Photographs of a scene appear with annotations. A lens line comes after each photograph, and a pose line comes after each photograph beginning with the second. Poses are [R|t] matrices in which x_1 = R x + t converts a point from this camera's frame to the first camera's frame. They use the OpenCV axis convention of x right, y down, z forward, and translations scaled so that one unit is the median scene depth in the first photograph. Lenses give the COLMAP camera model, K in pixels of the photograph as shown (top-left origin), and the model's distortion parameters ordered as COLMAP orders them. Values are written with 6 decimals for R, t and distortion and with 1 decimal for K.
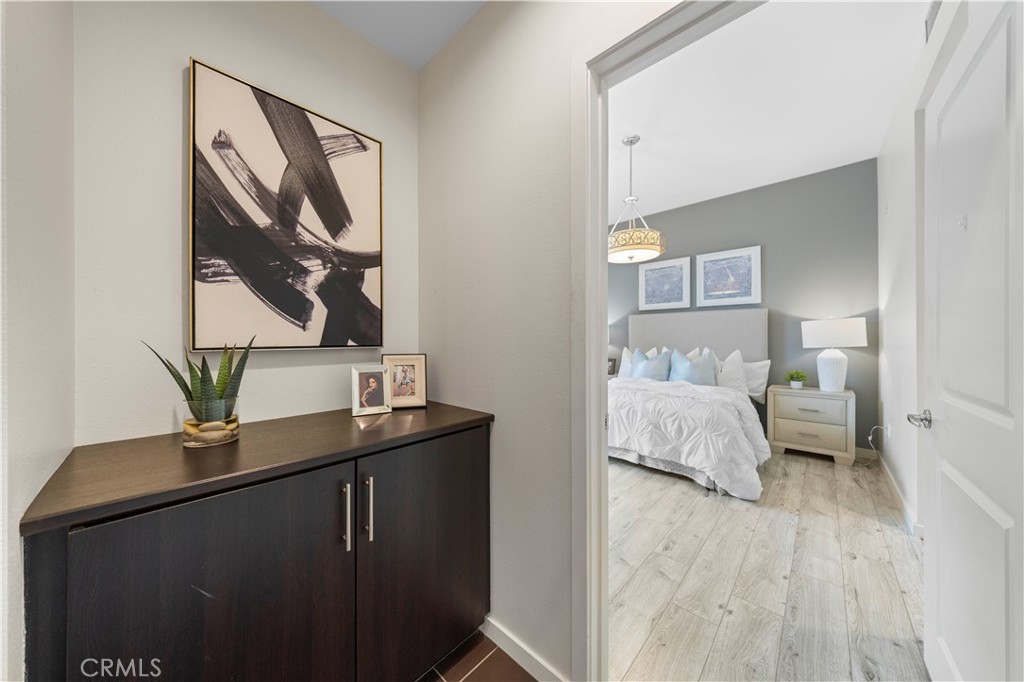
lens RADIAL K [[332.4, 0, 512.0], [0, 332.4, 341.0], [0, 0, 1]] dist [0.000758, -0.000088]
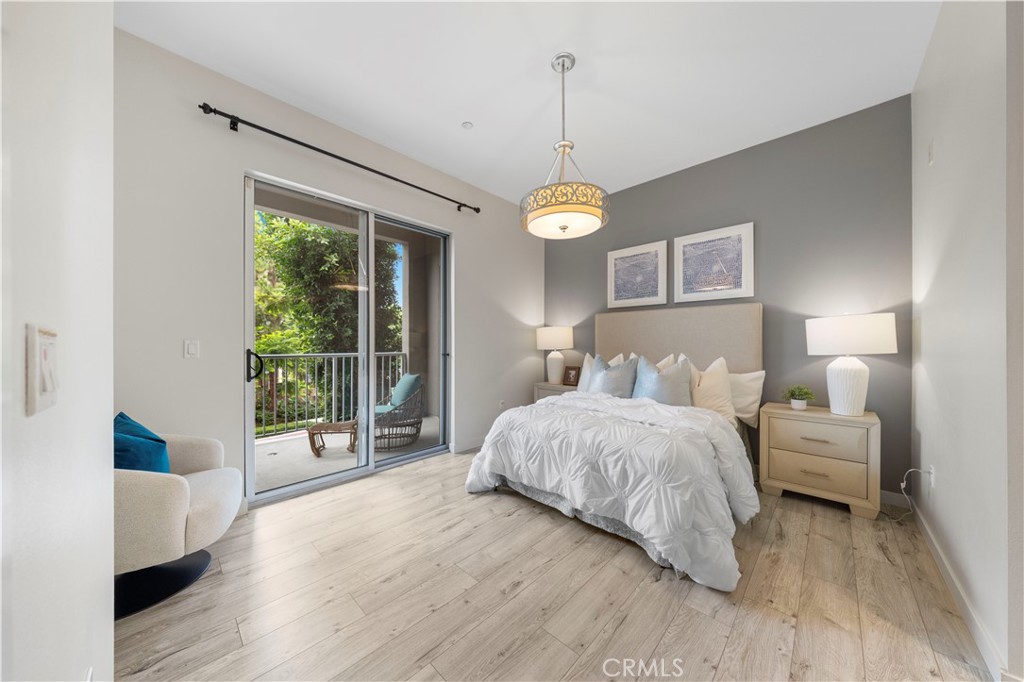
lens RADIAL K [[333.0, 0, 514.1], [0, 333.0, 346.6], [0, 0, 1]] dist [0.000364, 0.000377]
pose [[0.999938, 0.001601, -0.011024, 0.251726], [-0.001565, 0.999994, 0.003239, 0.000780], [0.011029, -0.003221, 0.999934, 0.275067]]
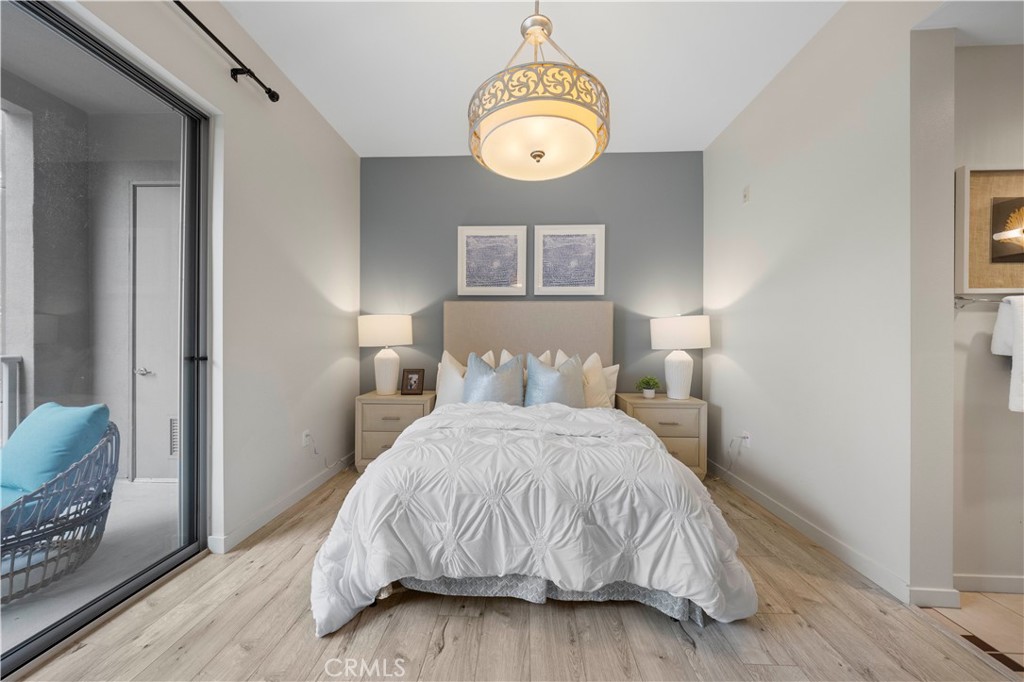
lens RADIAL K [[339.8, 0, 508.1], [0, 339.8, 343.5], [0, 0, 1]] dist [-0.003306, -0.000102]
pose [[0.760488, -0.001214, 0.649350, 0.027143], [-0.002417, 0.999986, 0.004700, 0.002498], [-0.649347, -0.005144, 0.760475, 0.648309]]
